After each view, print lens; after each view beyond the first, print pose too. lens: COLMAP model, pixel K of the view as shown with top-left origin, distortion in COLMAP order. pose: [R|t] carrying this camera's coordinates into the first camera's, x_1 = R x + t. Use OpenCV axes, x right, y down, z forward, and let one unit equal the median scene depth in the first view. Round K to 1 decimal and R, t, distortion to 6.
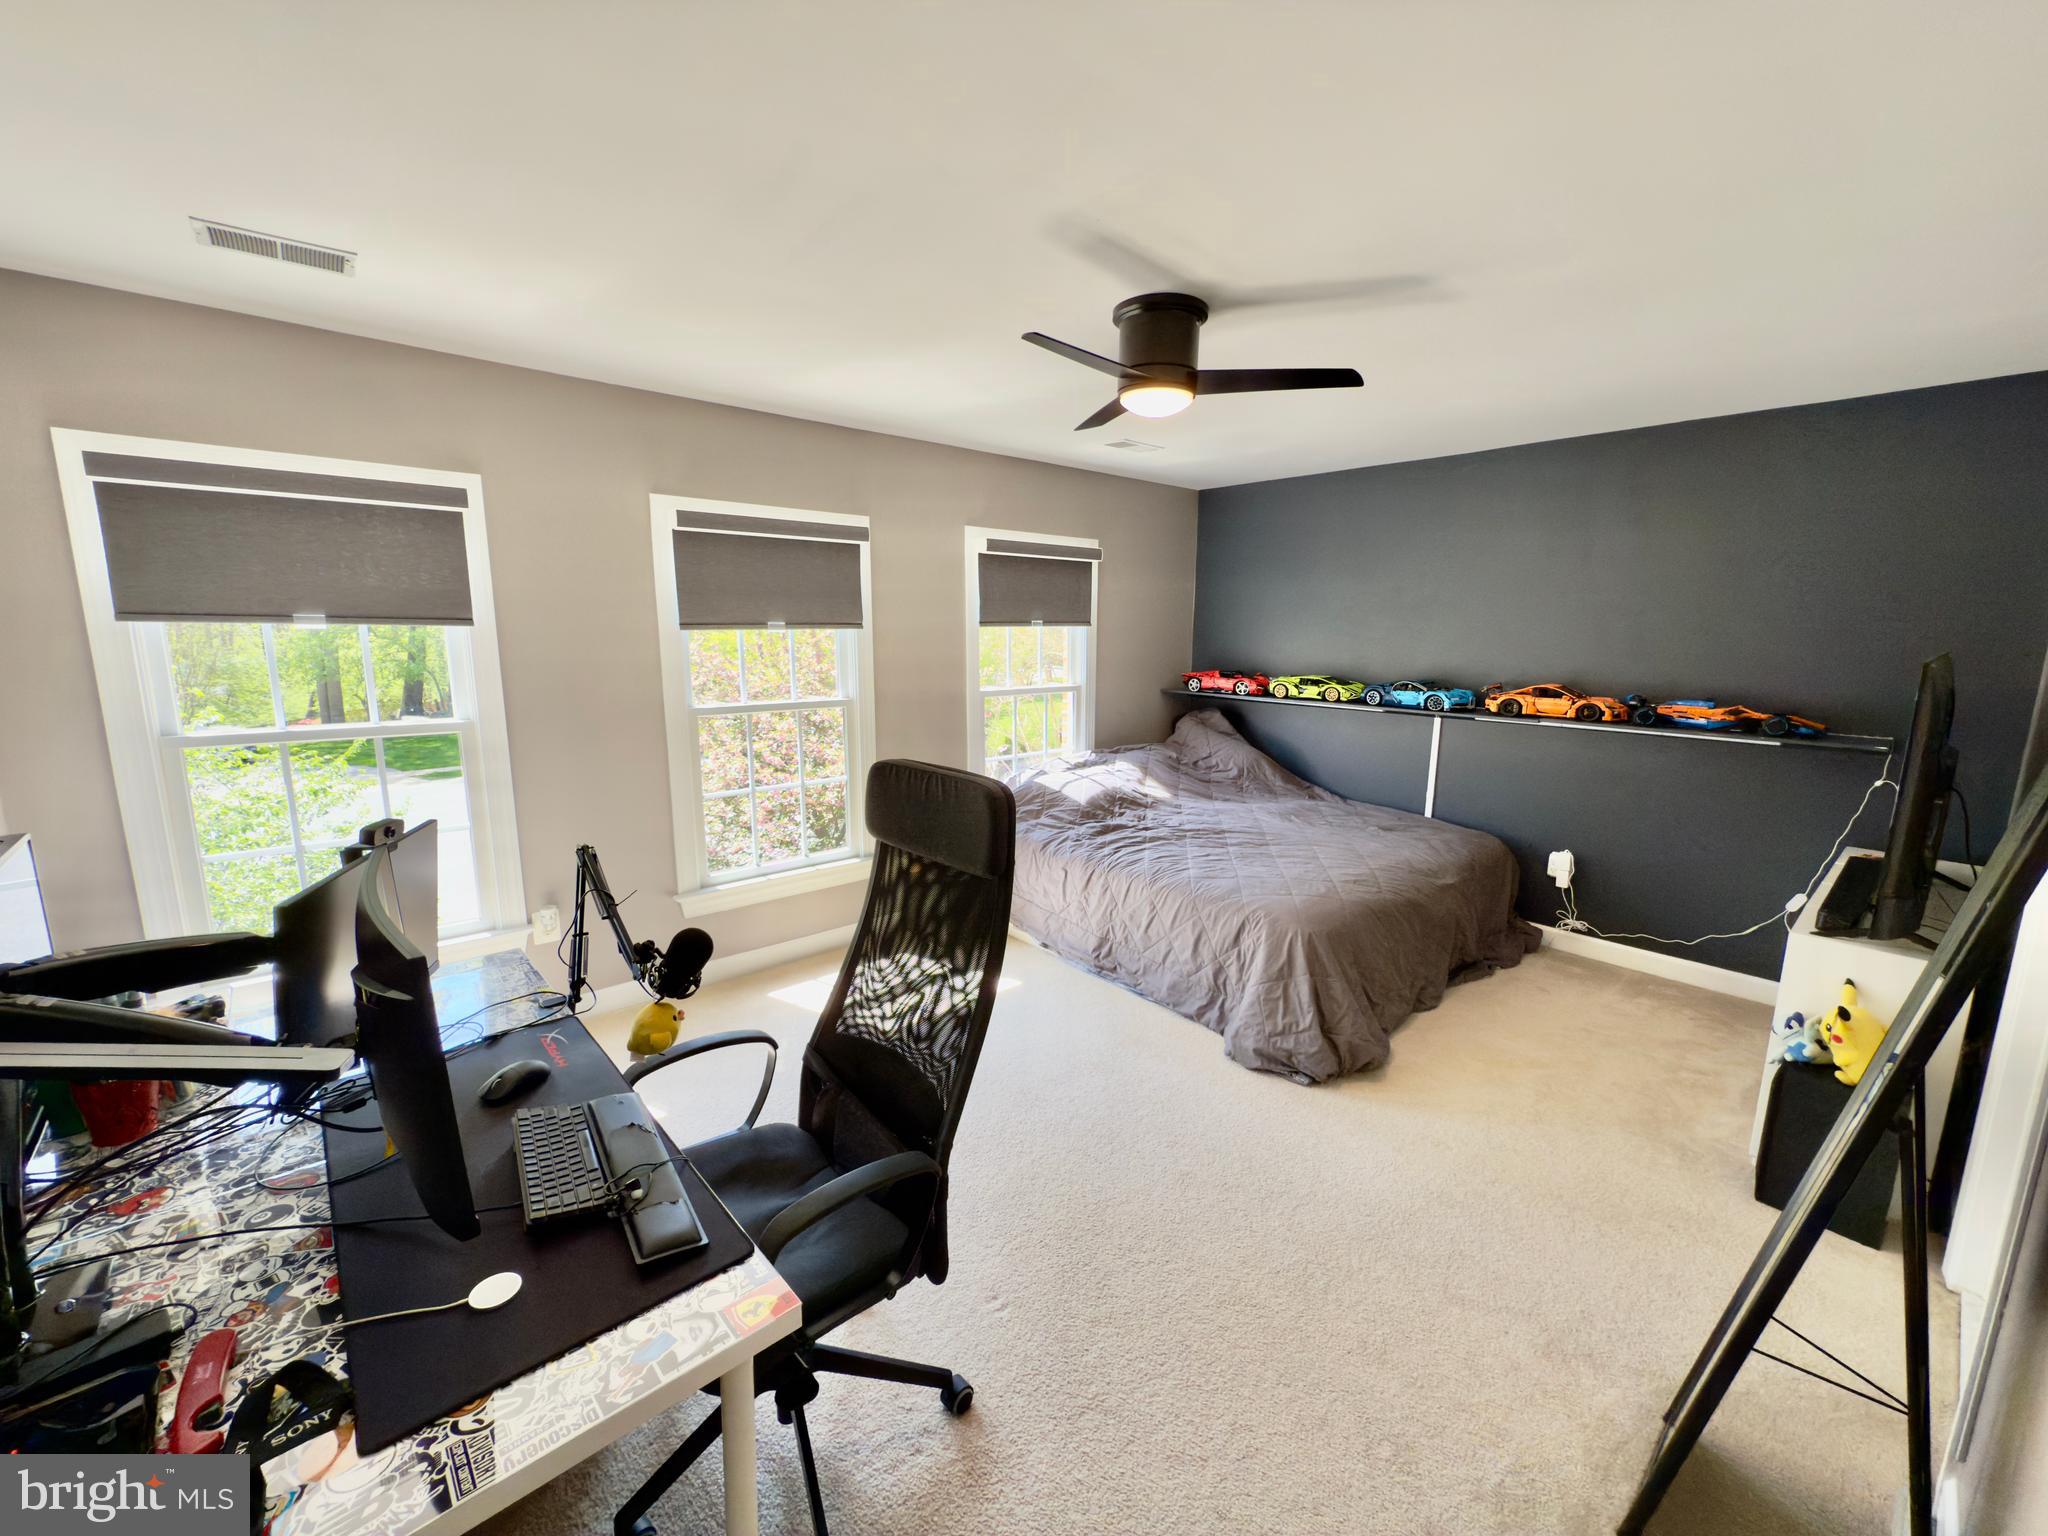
lens RADIAL K [[813.6, 0, 1026.3], [0, 813.6, 771.2], [0, 0, 1]] dist [0.001707, -0.000119]
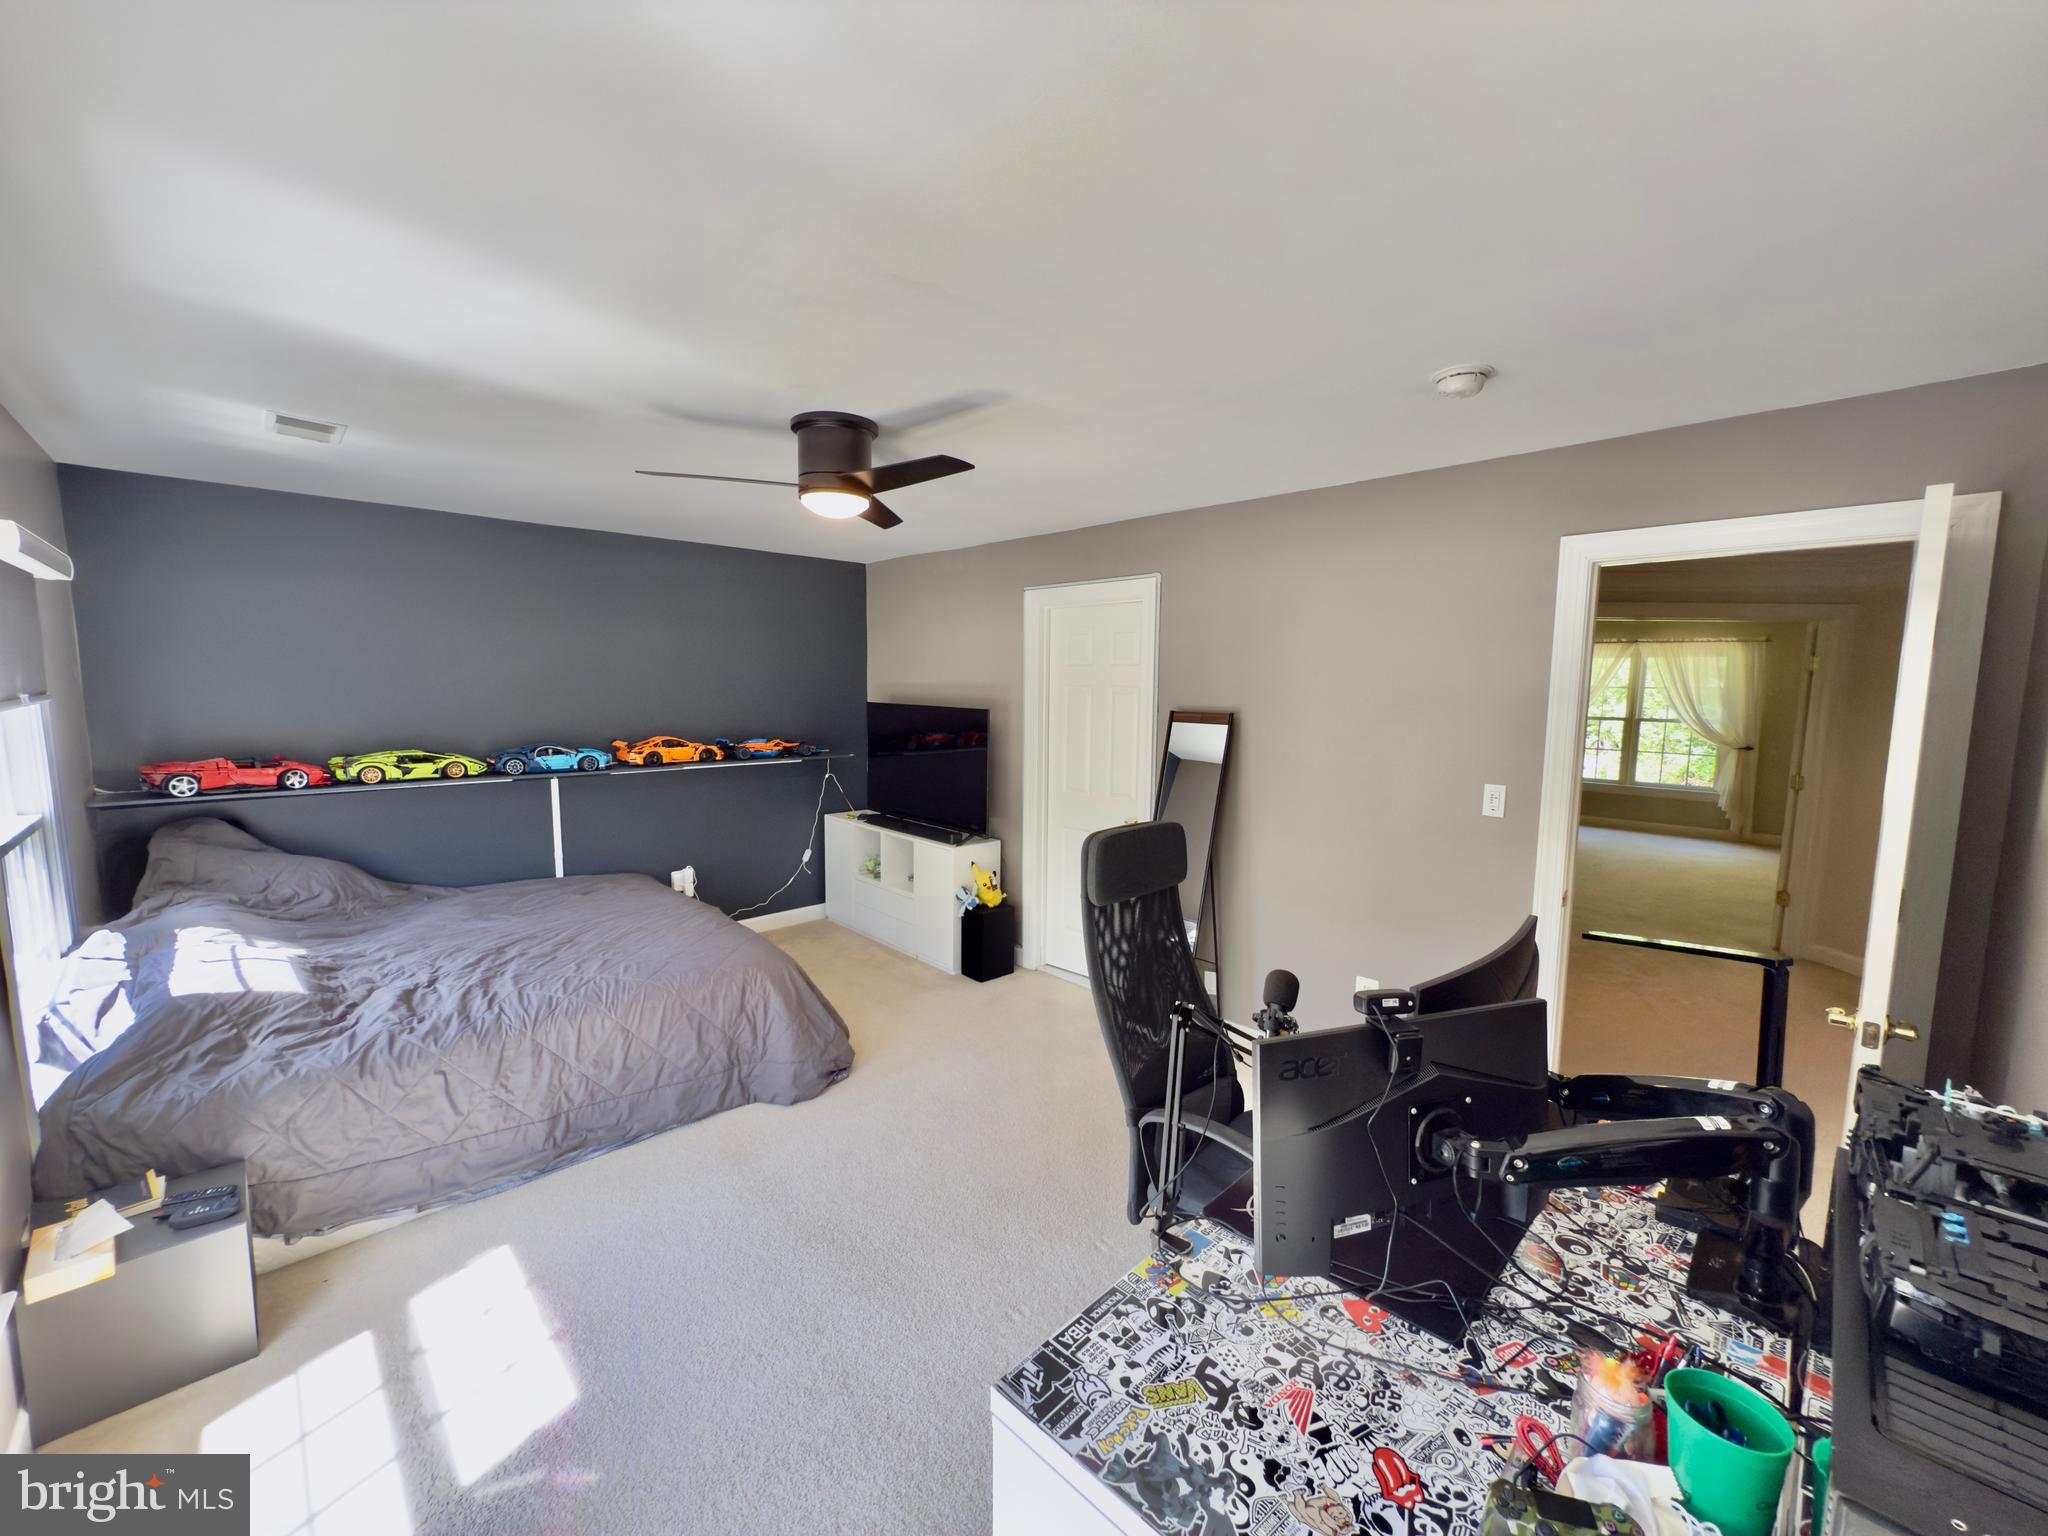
lens RADIAL K [[813.6, 0, 1026.3], [0, 813.6, 771.2], [0, 0, 1]] dist [0.001707, -0.000119]
pose [[-0.044290, -0.120198, 0.991761, -0.594225], [0.164885, 0.978241, 0.125923, -0.120739], [-0.985318, 0.169104, -0.023507, 0.507777]]
